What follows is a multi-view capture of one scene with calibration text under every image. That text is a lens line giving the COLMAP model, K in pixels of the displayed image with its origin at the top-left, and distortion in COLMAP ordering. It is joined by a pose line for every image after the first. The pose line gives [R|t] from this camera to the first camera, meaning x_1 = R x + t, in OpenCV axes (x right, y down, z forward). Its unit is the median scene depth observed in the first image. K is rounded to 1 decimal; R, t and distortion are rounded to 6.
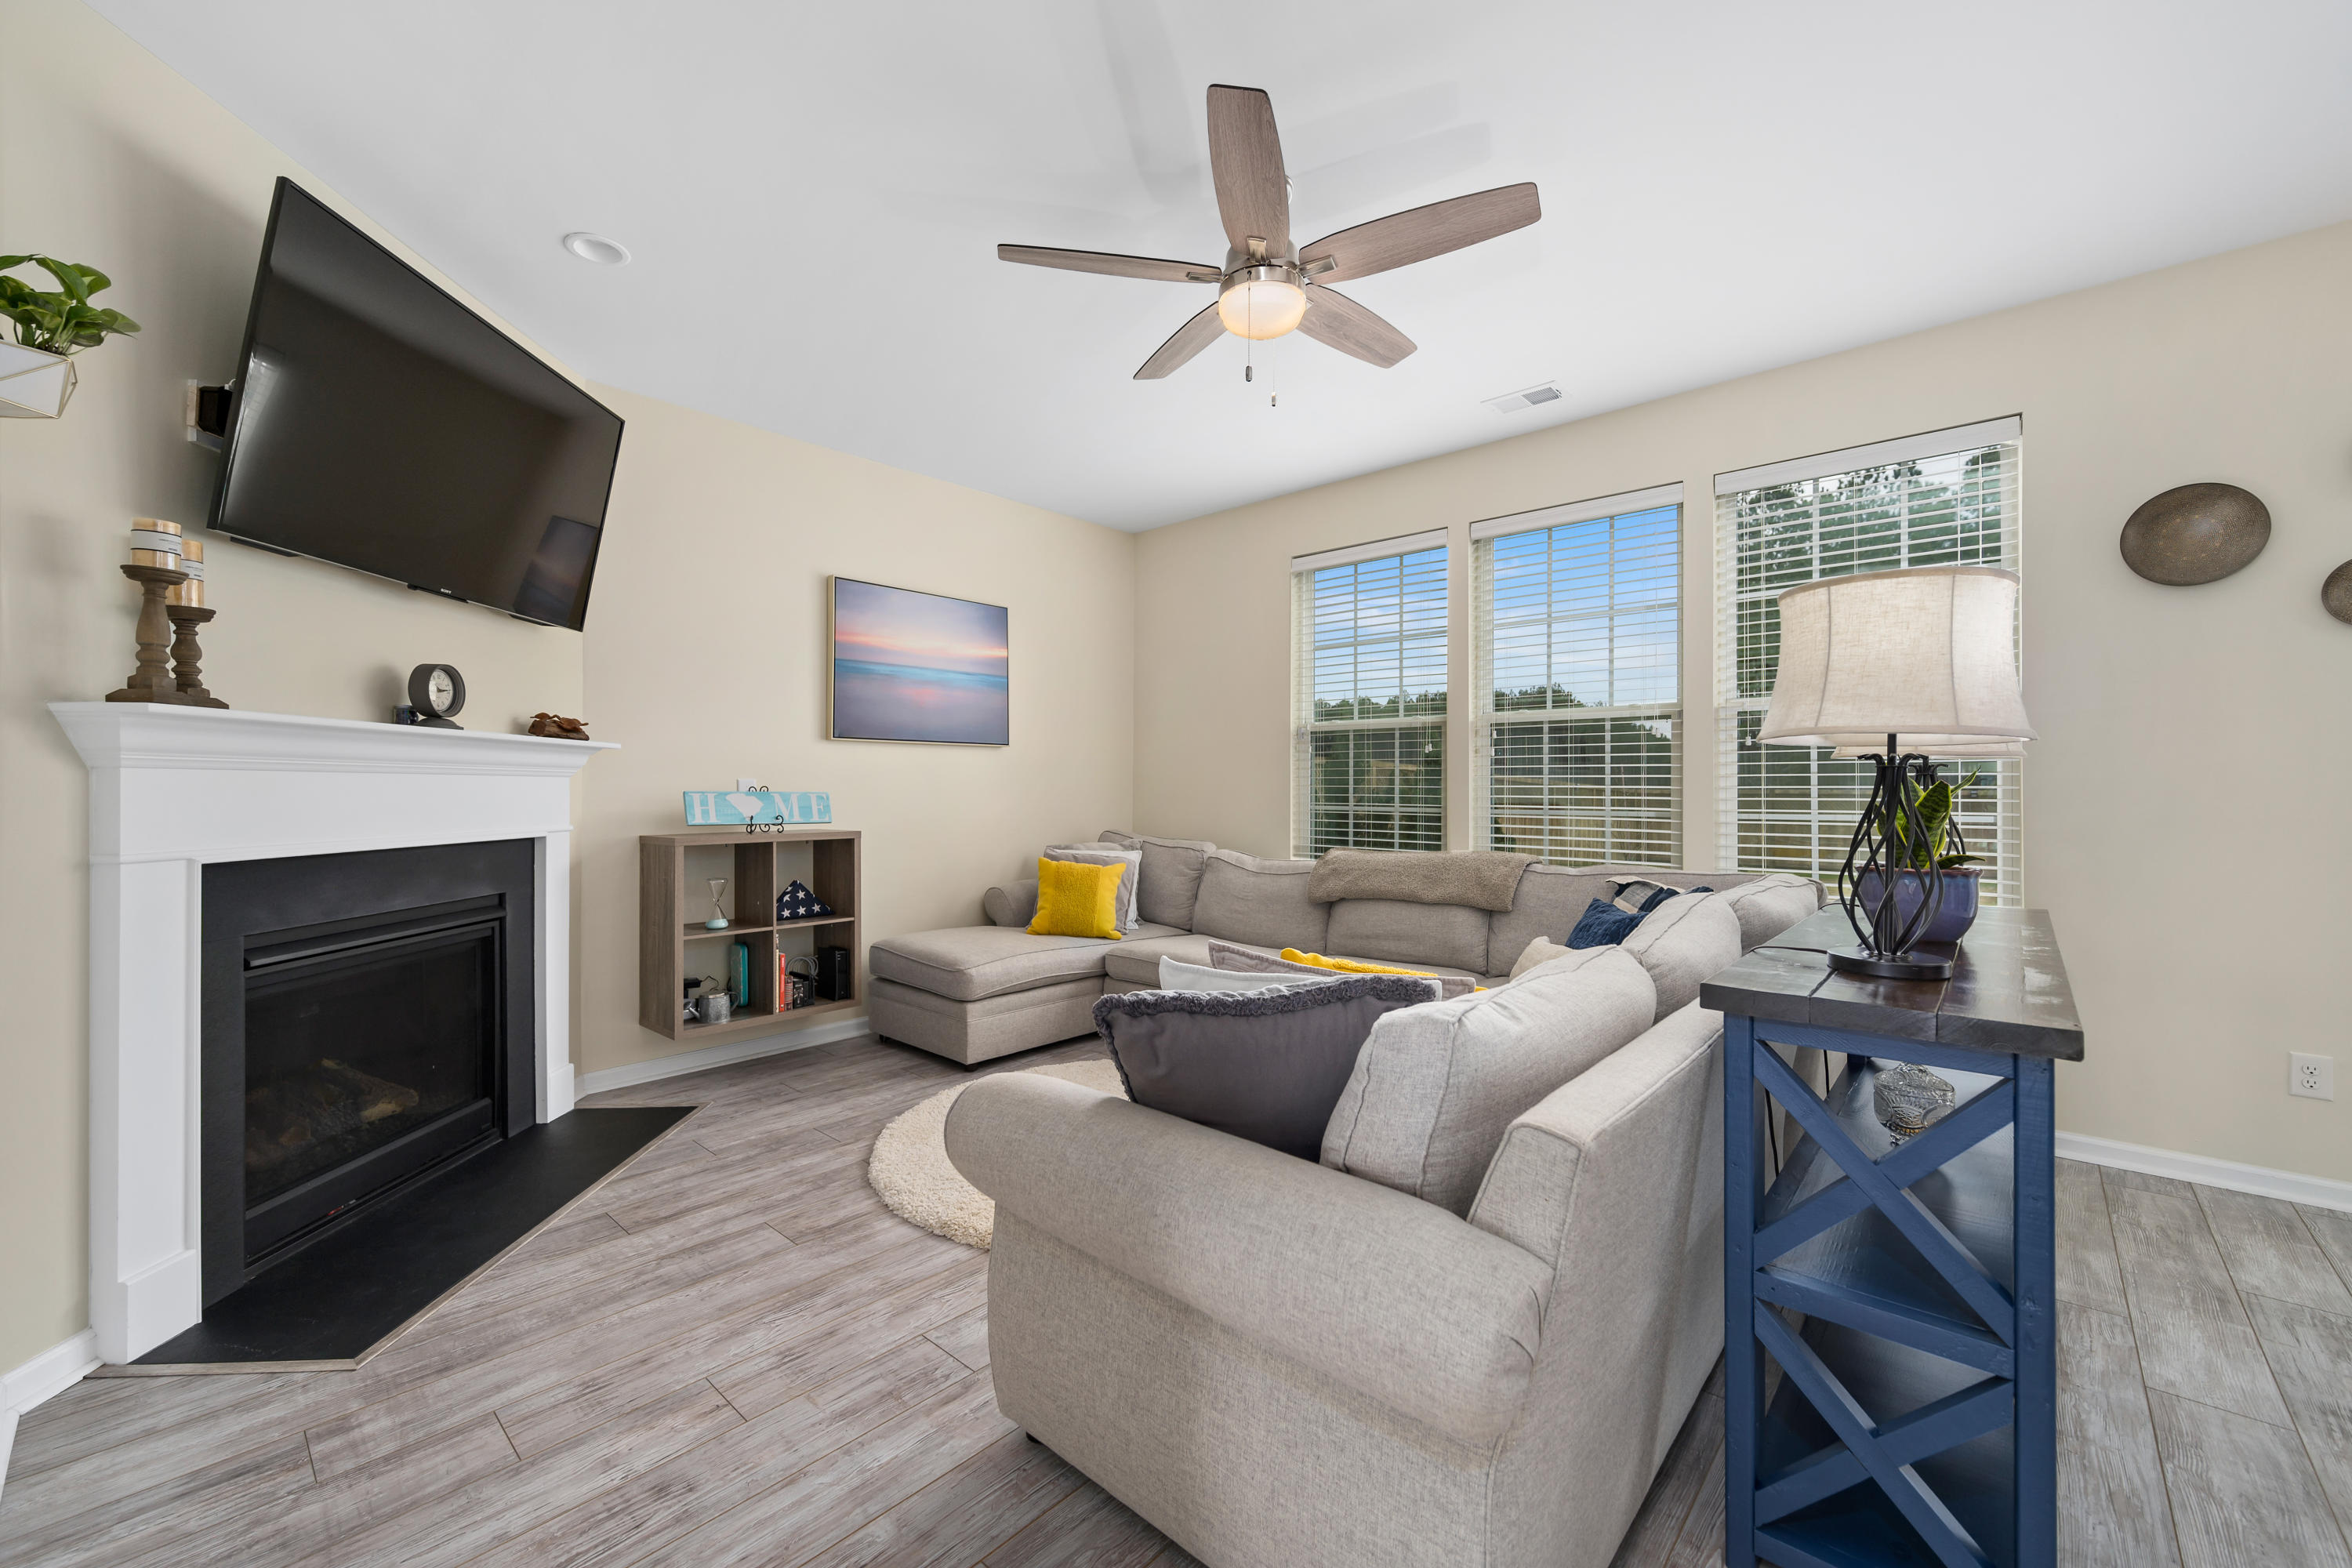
lens RADIAL K [[951.0, 0, 1198.1], [0, 951.0, 791.4], [0, 0, 1]] dist [-0.000728, -0.000413]
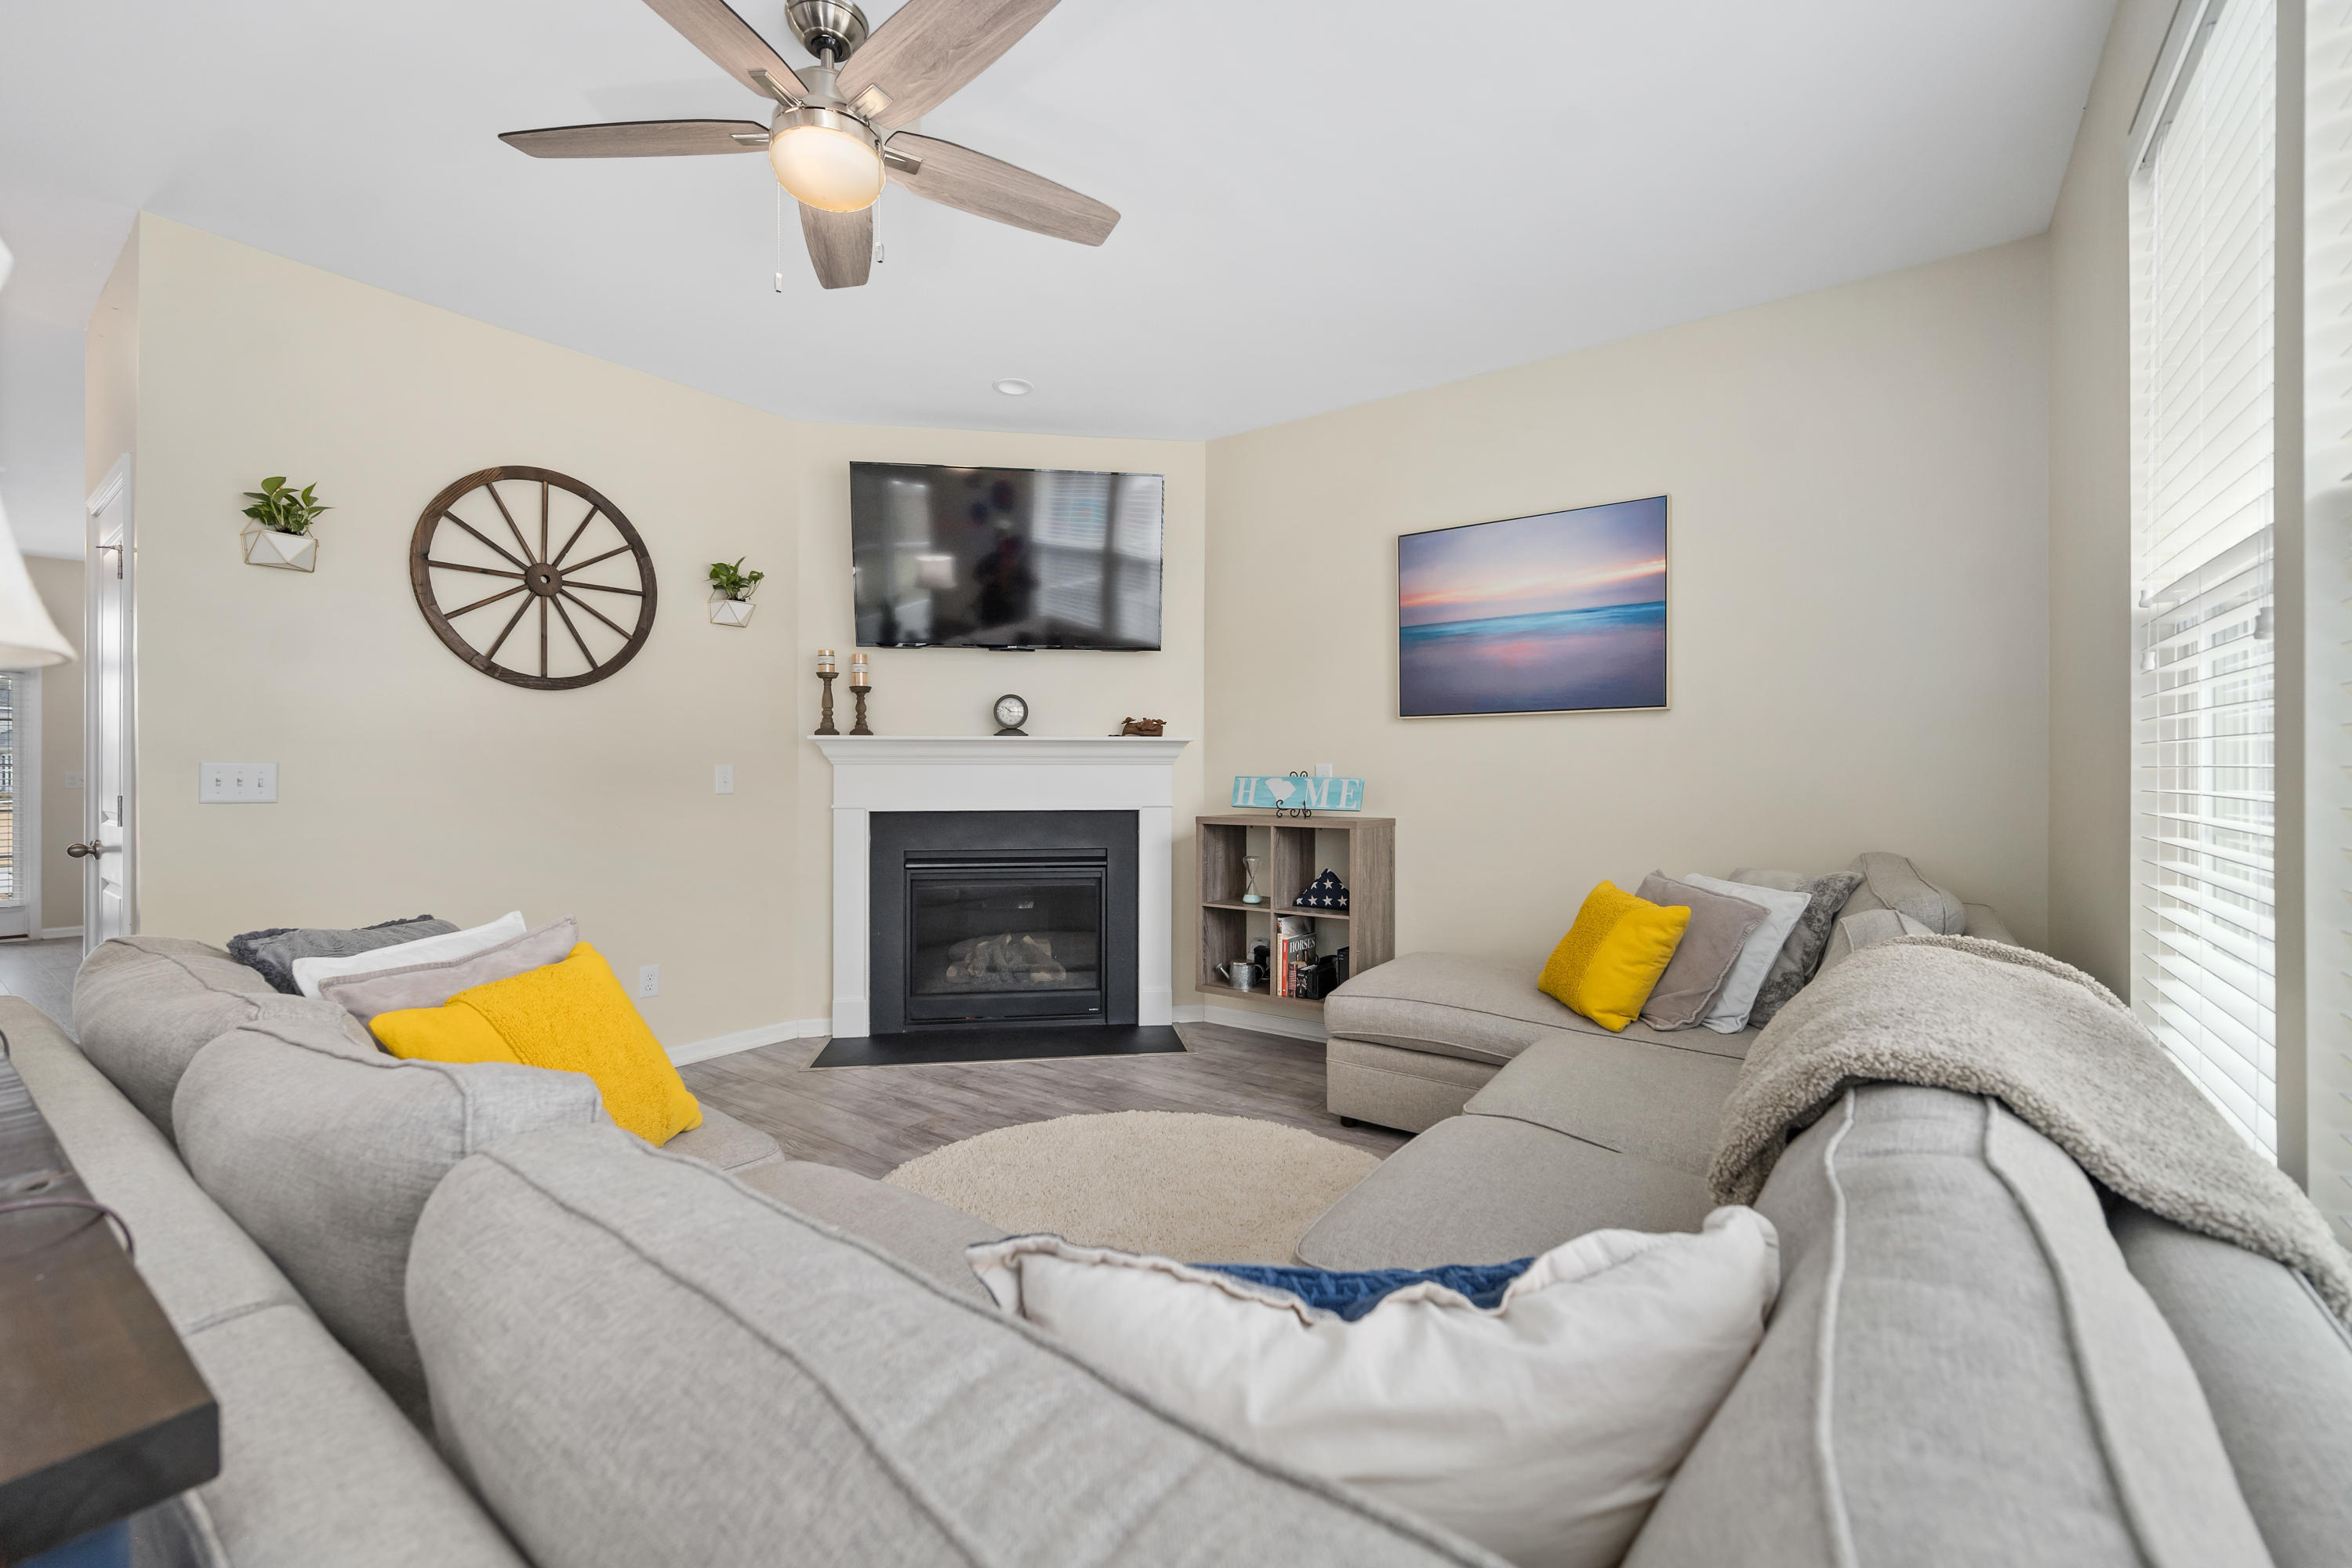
lens RADIAL K [[951.0, 0, 1156.5], [0, 951.0, 782.0], [0, 0, 1]] dist [-0.000728, -0.000413]
pose [[0.071304, 0.002565, -0.997451, 0.588210], [-0.003654, 0.999991, 0.002310, 0.003676], [0.997448, 0.003480, 0.071313, 0.839416]]
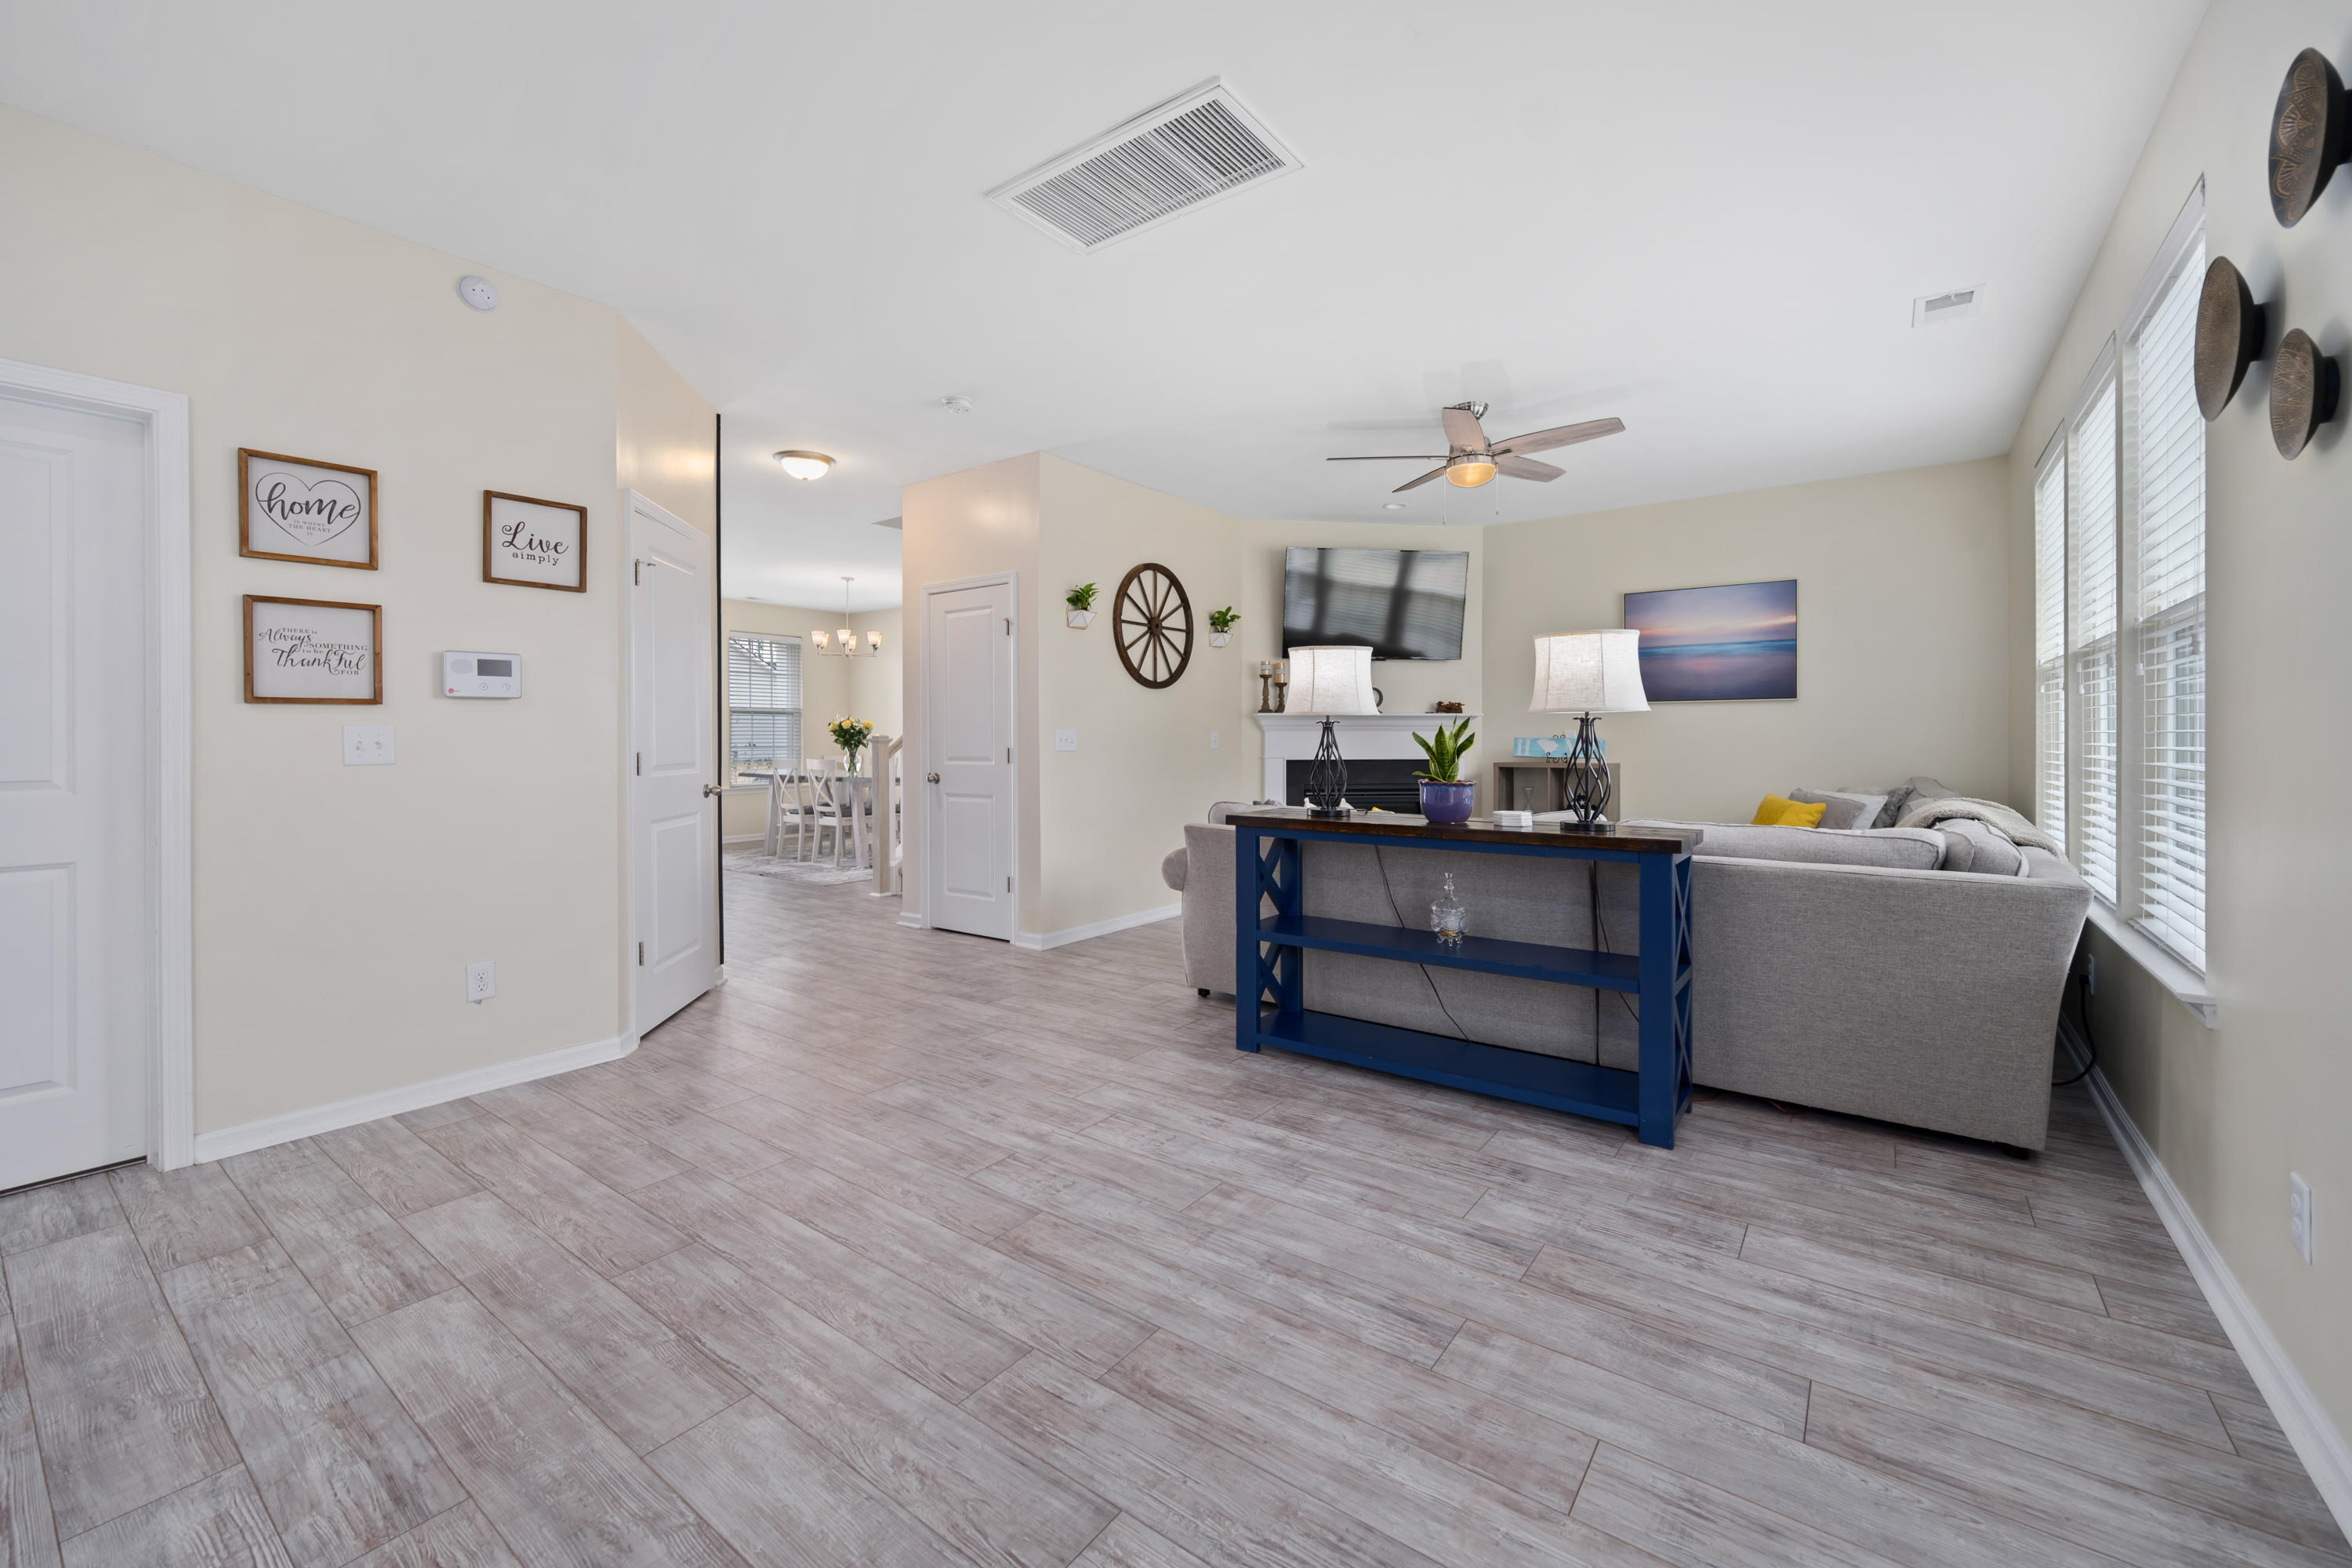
lens RADIAL K [[951.0, 0, 1156.7], [0, 951.0, 727.1], [0, 0, 1]] dist [-0.000728, -0.000413]
pose [[0.068071, -0.018006, -0.997518, 1.258589], [-0.002247, 0.999832, -0.018201, 0.013678], [0.997678, 0.003480, 0.068019, 0.190760]]
